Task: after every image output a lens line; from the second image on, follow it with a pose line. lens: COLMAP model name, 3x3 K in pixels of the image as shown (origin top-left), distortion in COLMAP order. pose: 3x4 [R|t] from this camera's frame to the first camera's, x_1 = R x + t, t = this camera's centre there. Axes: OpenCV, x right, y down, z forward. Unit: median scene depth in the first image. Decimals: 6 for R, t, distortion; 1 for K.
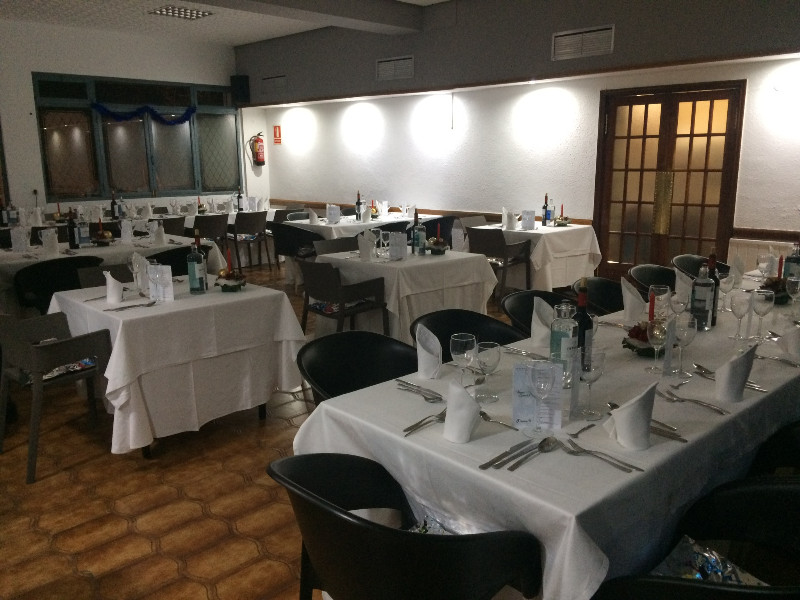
lens RADIAL K [[669.4, 0, 400.0], [0, 669.4, 300.0], [0, 0, 1]] dist [0.088991, -0.132840]
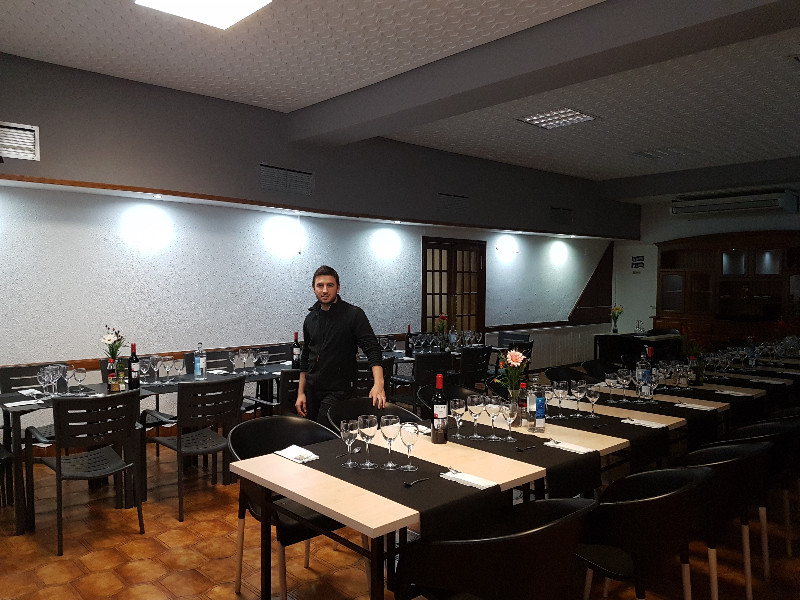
lens RADIAL K [[620.7, 0, 400.0], [0, 620.7, 300.0], [0, 0, 1]] dist [-0.007090, -0.005402]
pose [[0.035762, -0.017802, 0.999202, -0.996560], [0.205092, 0.978691, 0.010096, -0.220548], [-0.978089, 0.204567, 0.038651, 1.089014]]
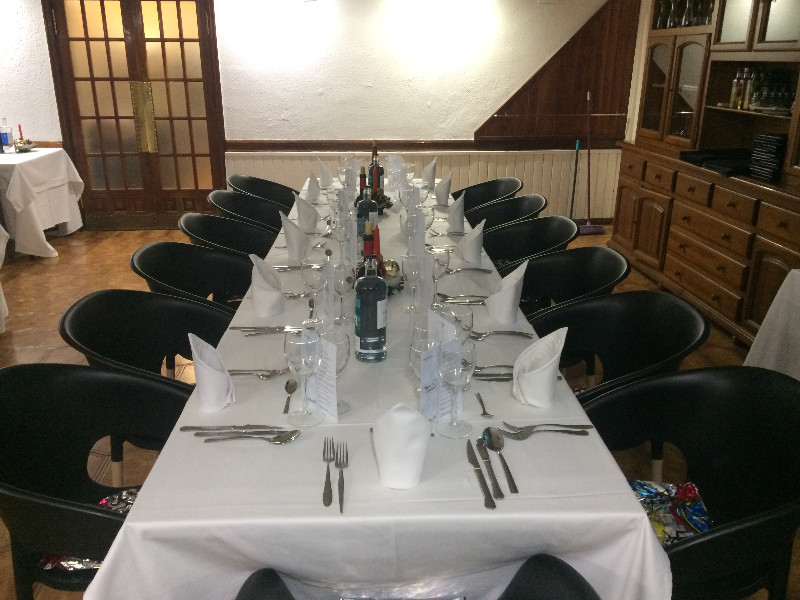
lens RADIAL K [[669.4, 0, 400.0], [0, 669.4, 300.0], [0, 0, 1]] dist [0.088991, -0.132840]
pose [[0.645873, -0.243444, 0.723590, -0.106227], [0.149887, 0.969785, 0.192485, -0.031468], [-0.748586, -0.015864, 0.662848, 0.150770]]
